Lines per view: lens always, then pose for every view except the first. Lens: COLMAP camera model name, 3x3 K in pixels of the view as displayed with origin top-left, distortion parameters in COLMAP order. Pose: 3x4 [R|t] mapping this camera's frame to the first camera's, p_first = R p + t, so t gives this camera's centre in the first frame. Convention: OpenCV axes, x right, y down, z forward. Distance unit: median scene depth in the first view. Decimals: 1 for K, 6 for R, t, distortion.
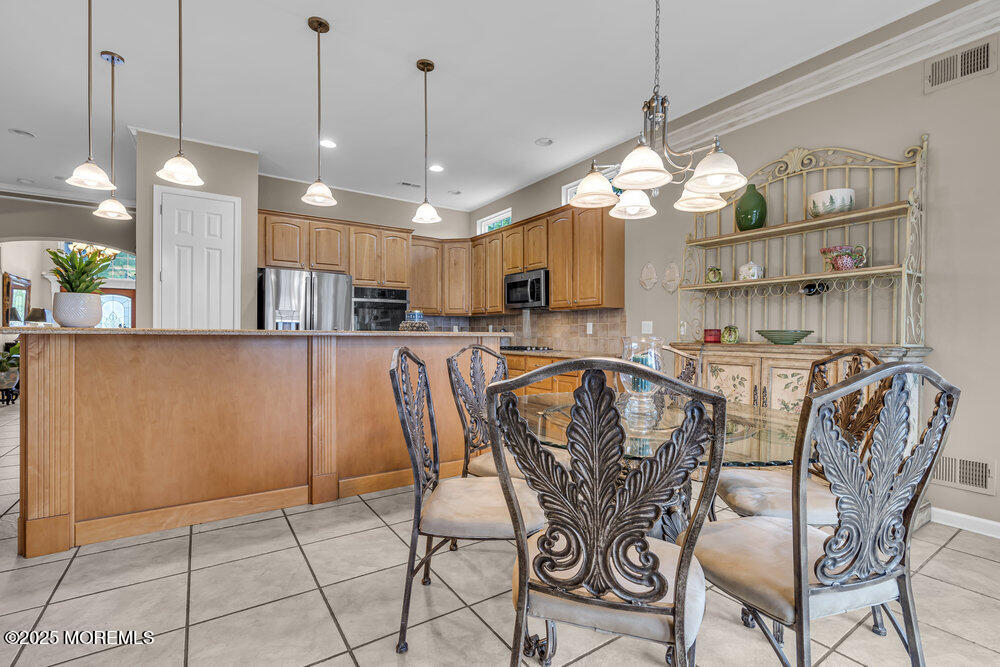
lens RADIAL K [[454.4, 0, 507.8], [0, 454.4, 335.4], [0, 0, 1]] dist [-0.006354, 0.000331]
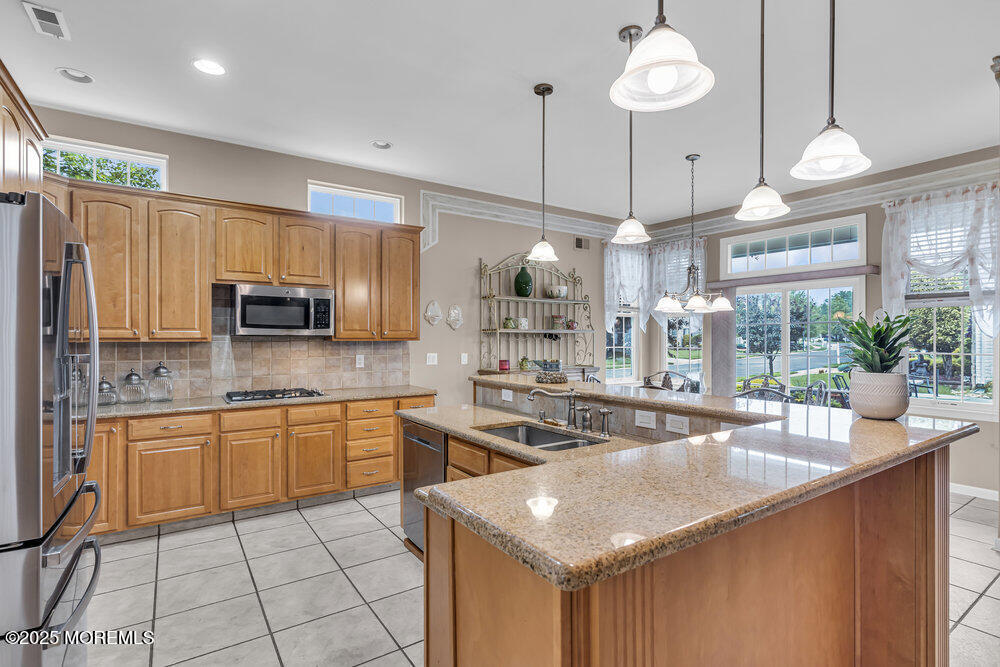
lens RADIAL K [[490.9, 0, 511.4], [0, 490.9, 338.8], [0, 0, 1]] dist [-0.002876, 0.000012]
pose [[-0.012932, -0.009598, 0.999870, -0.794373], [-0.000242, 0.999954, 0.009596, -0.069727], [-0.999916, -0.000118, -0.012934, 0.730756]]
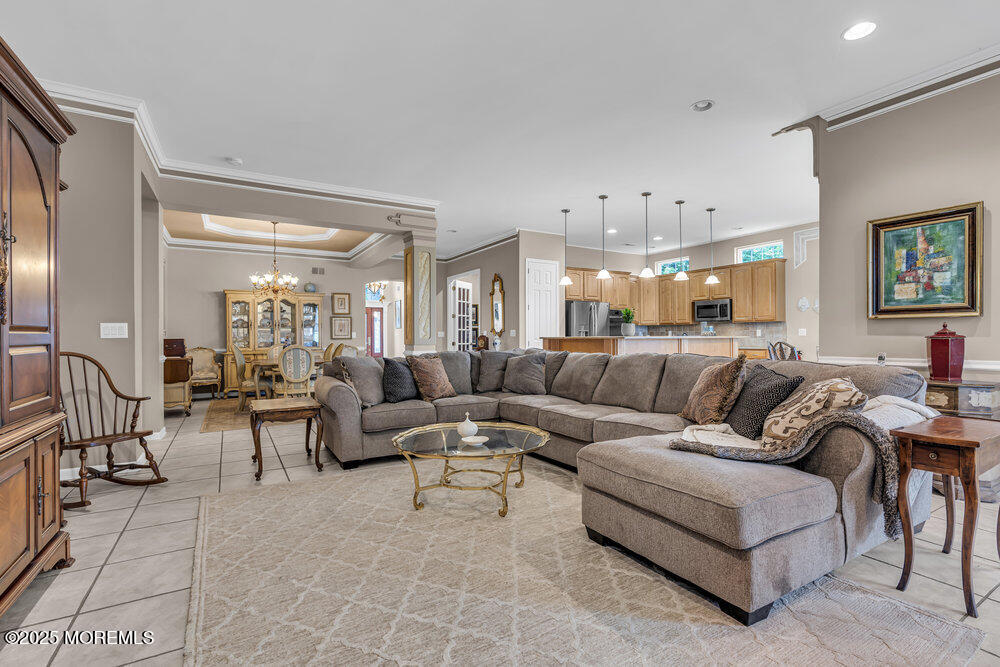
lens RADIAL K [[459.3, 0, 506.4], [0, 459.3, 340.3], [0, 0, 1]] dist [-0.003497, 0.000074]
pose [[0.998471, -0.011212, -0.054125, -0.692777], [0.011478, 0.999924, 0.004607, -0.006210], [0.054069, -0.005221, 0.998524, -0.800815]]
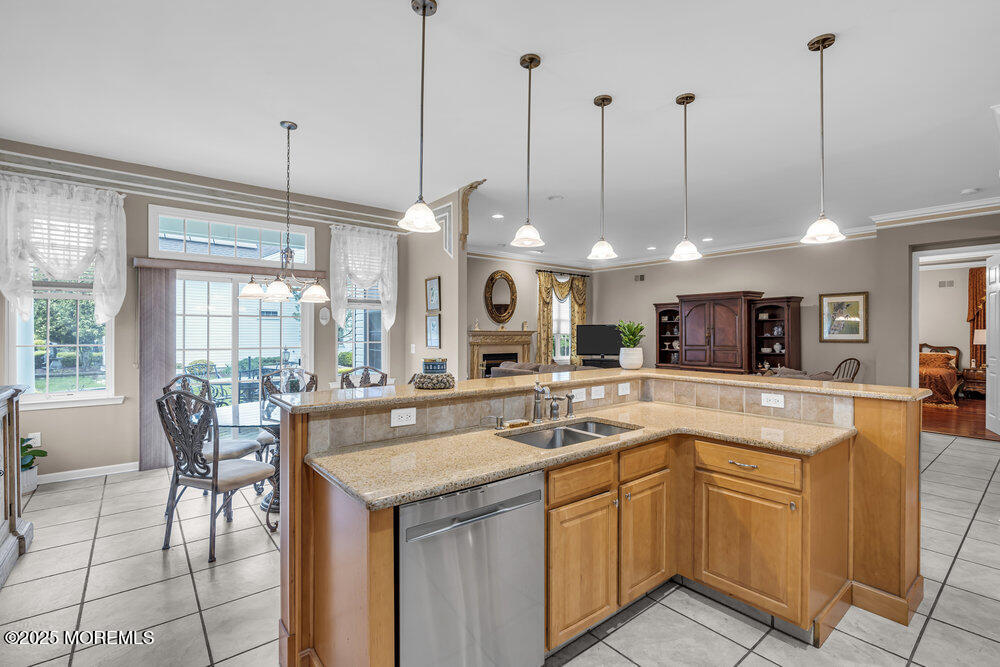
lens RADIAL K [[456.4, 0, 509.6], [0, 456.4, 334.9], [0, 0, 1]] dist [-0.012460, 0.005194]
pose [[-0.995739, -0.009222, -0.091751, -0.173271], [-0.009926, 0.999925, 0.007222, -0.065479], [0.091678, 0.008102, -0.995756, 1.158334]]
